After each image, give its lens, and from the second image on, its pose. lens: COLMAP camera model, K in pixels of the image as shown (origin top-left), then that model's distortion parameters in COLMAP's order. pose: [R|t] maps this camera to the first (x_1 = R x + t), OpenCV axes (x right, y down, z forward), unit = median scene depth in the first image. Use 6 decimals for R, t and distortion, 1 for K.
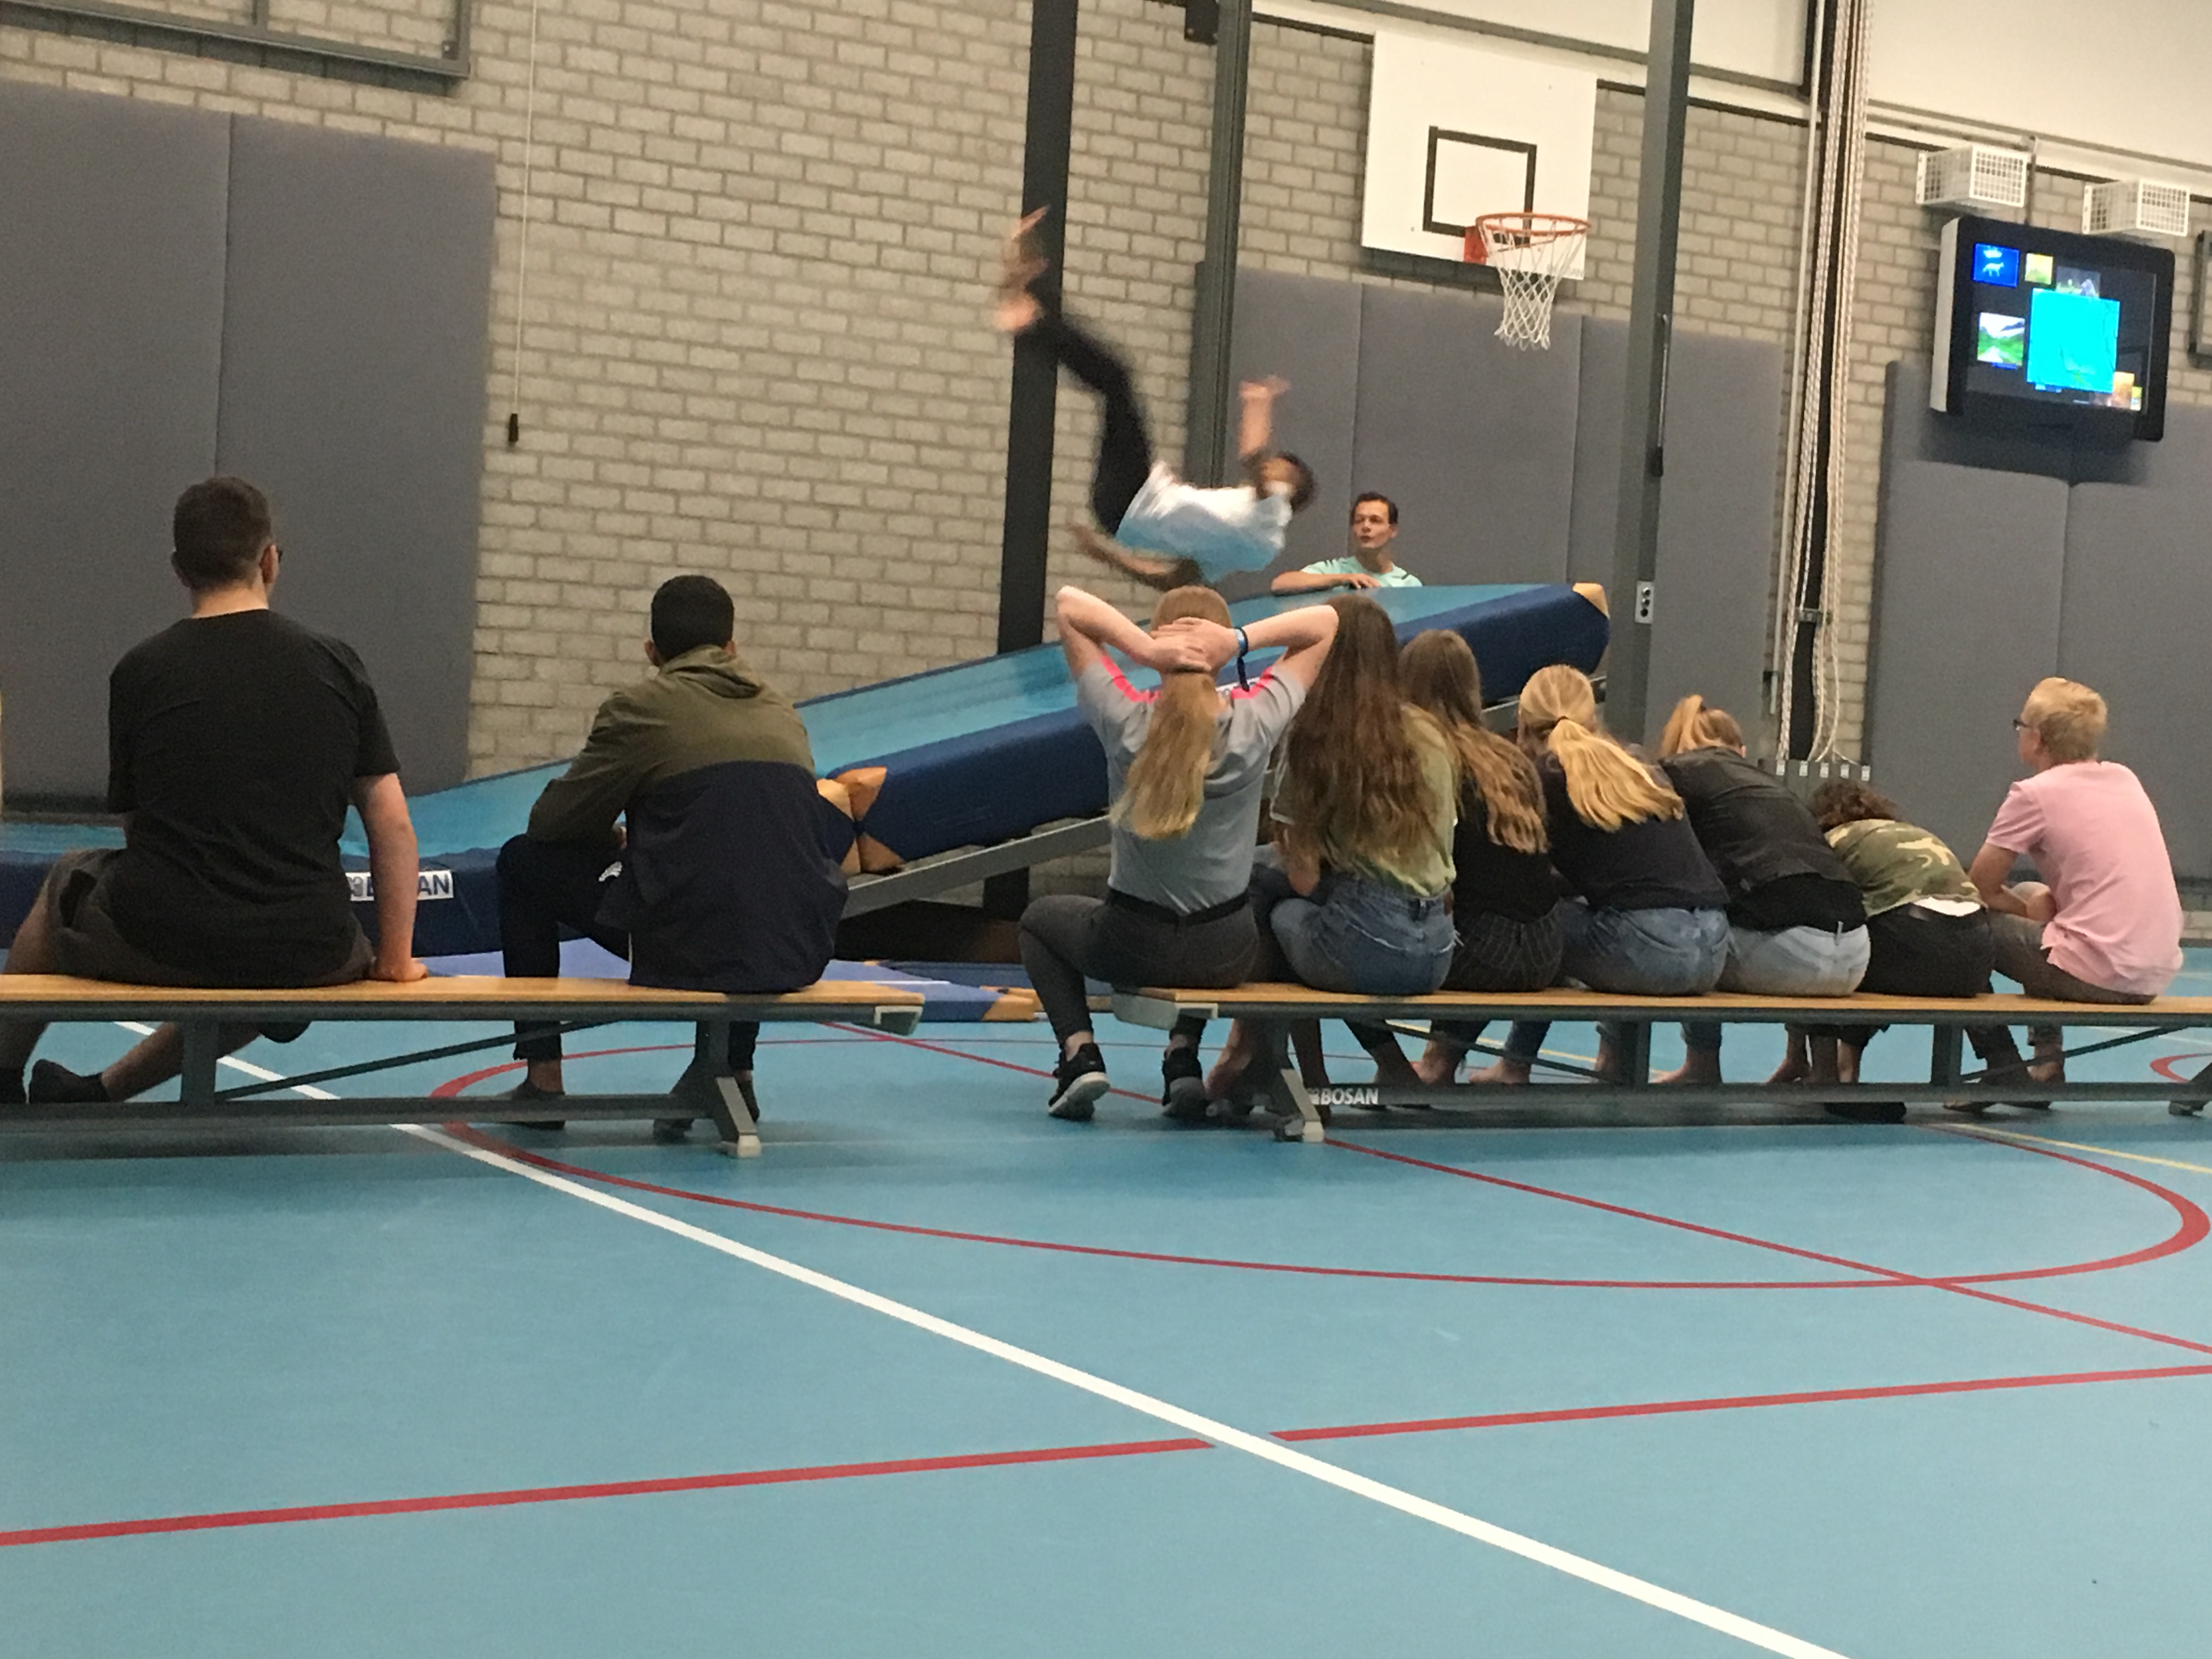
lens RADIAL K [[3394.8, 0, 1108.1], [0, 3394.8, 825.6], [0, 0, 1]] dist [0.017256, 0.000000]
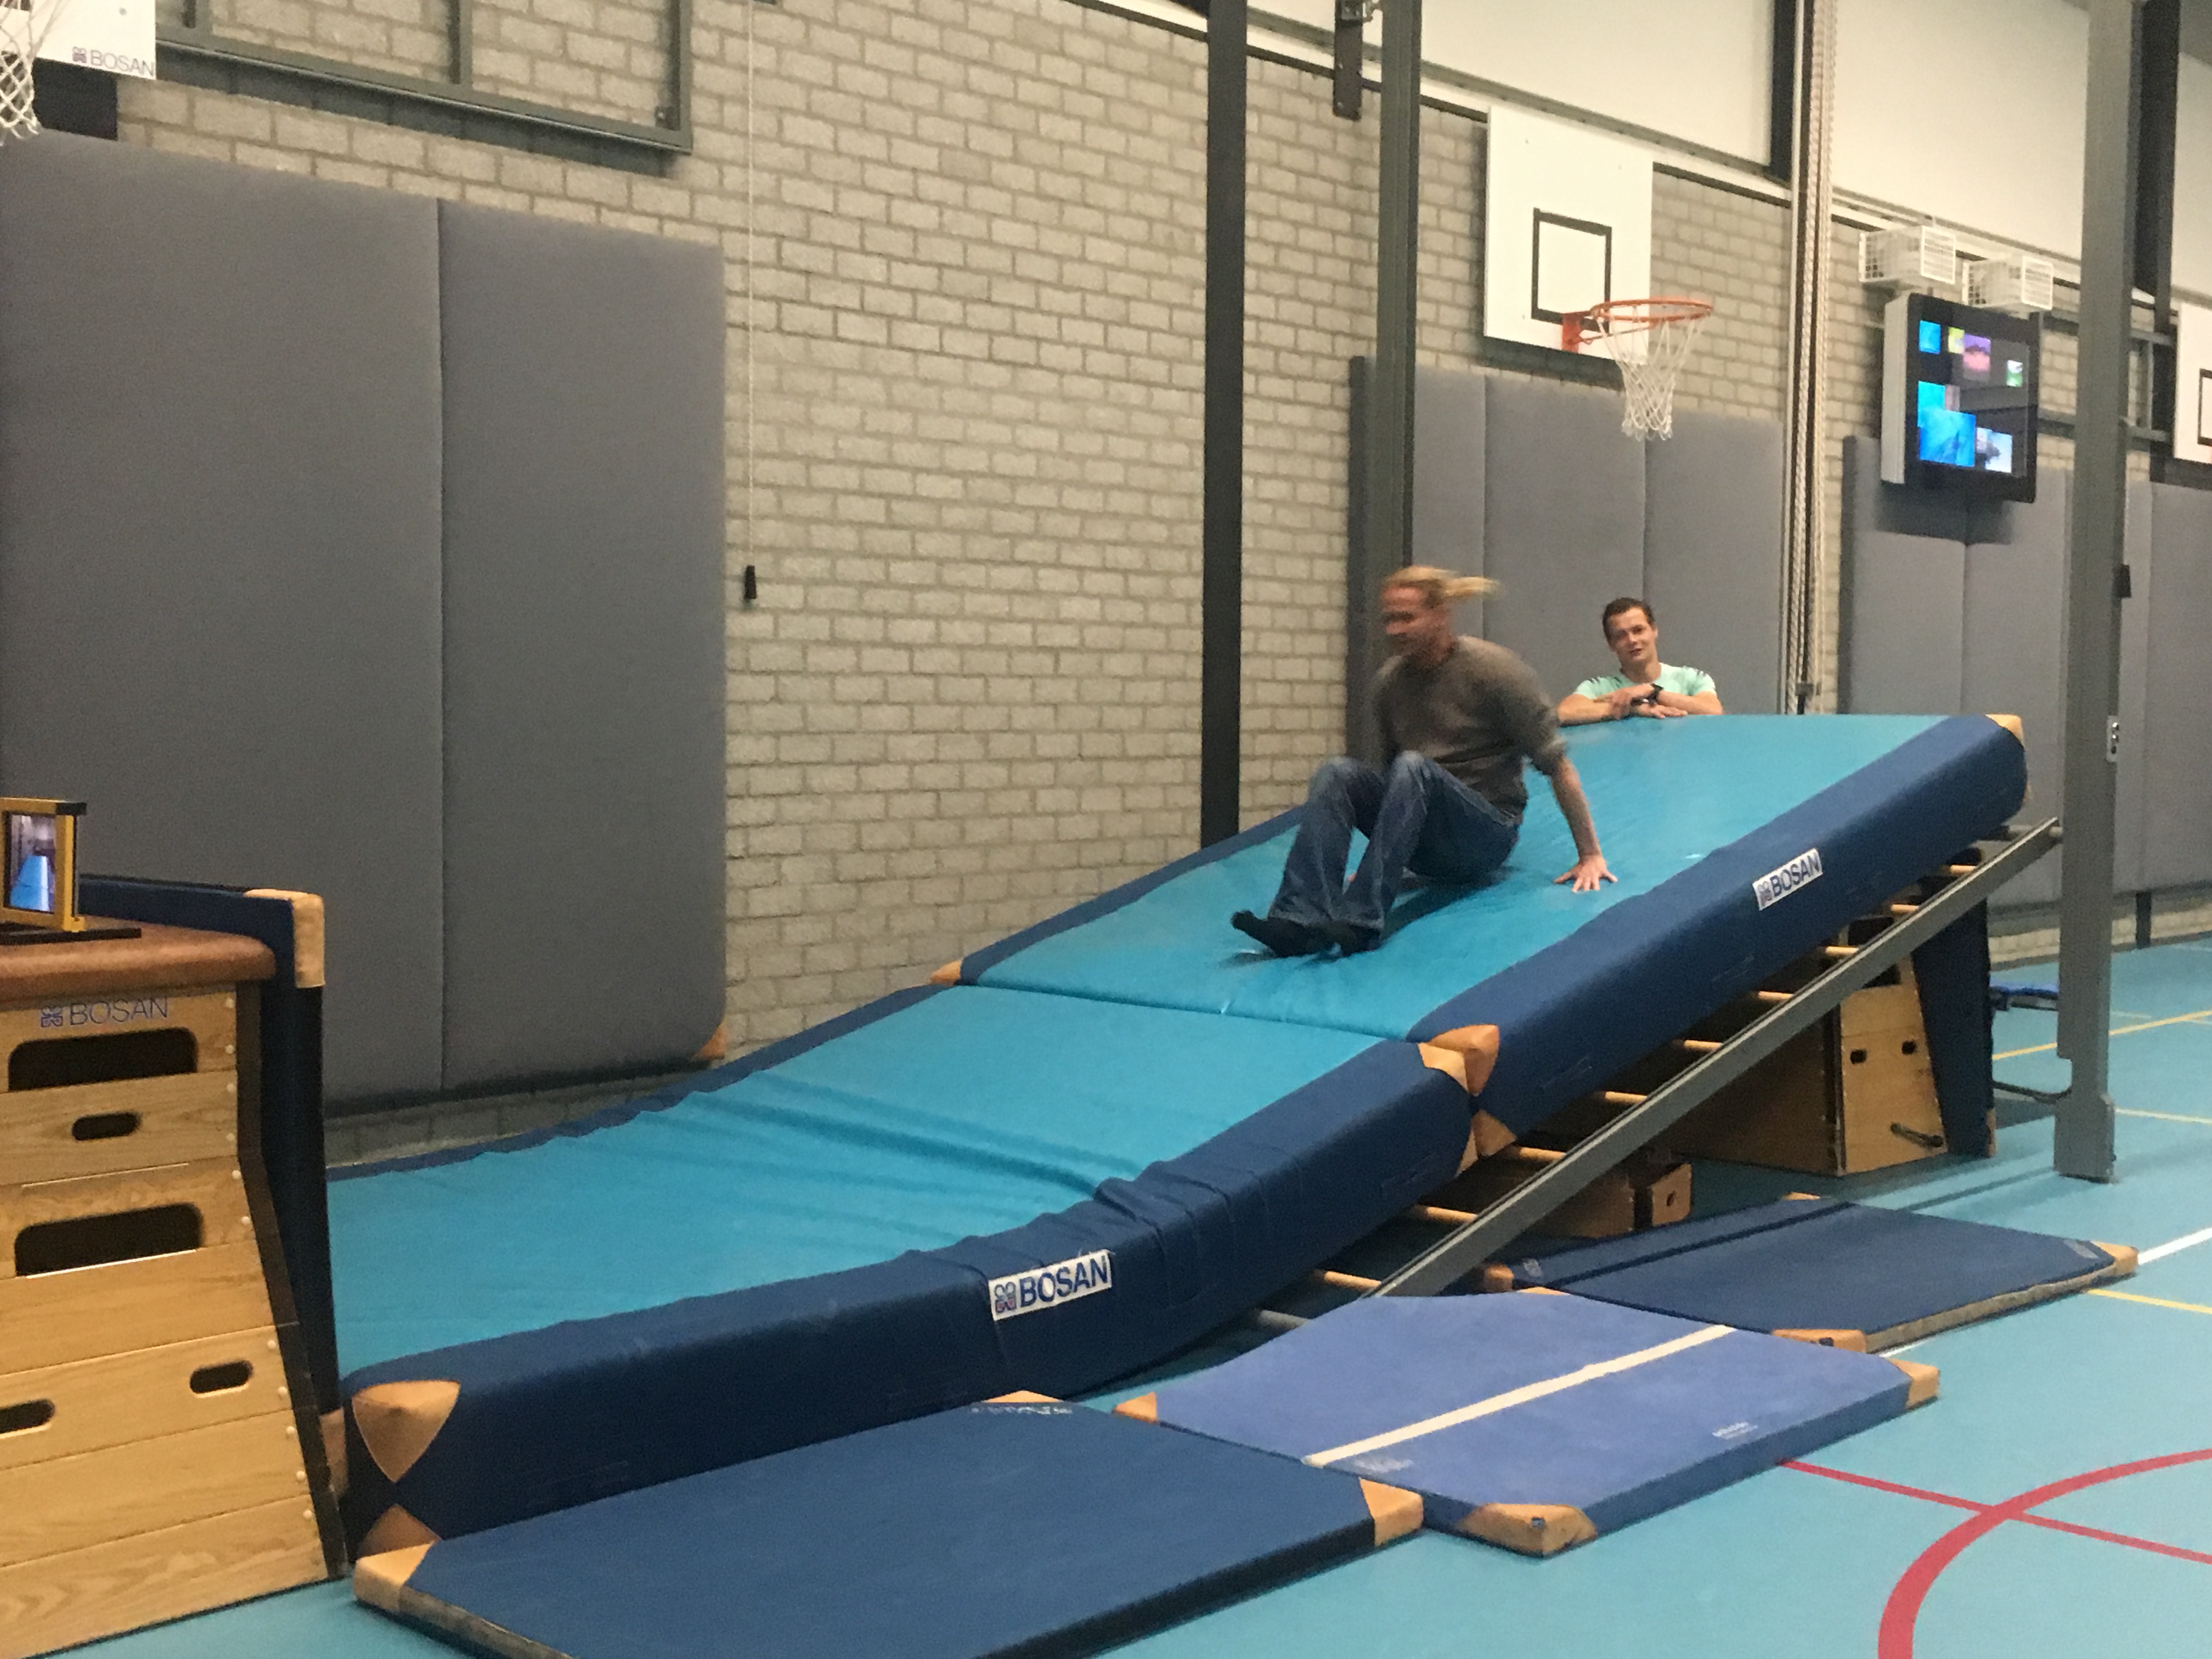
lens RADIAL K [[2654.3, 0, 1103.4], [0, 2654.3, 836.9], [0, 0, 1]] dist [0.013663, 0.000000]
pose [[0.965113, -0.063900, 0.253915, -0.245368], [0.056346, 0.997728, 0.036919, -0.070495], [-0.255697, -0.021324, 0.966522, 0.336309]]
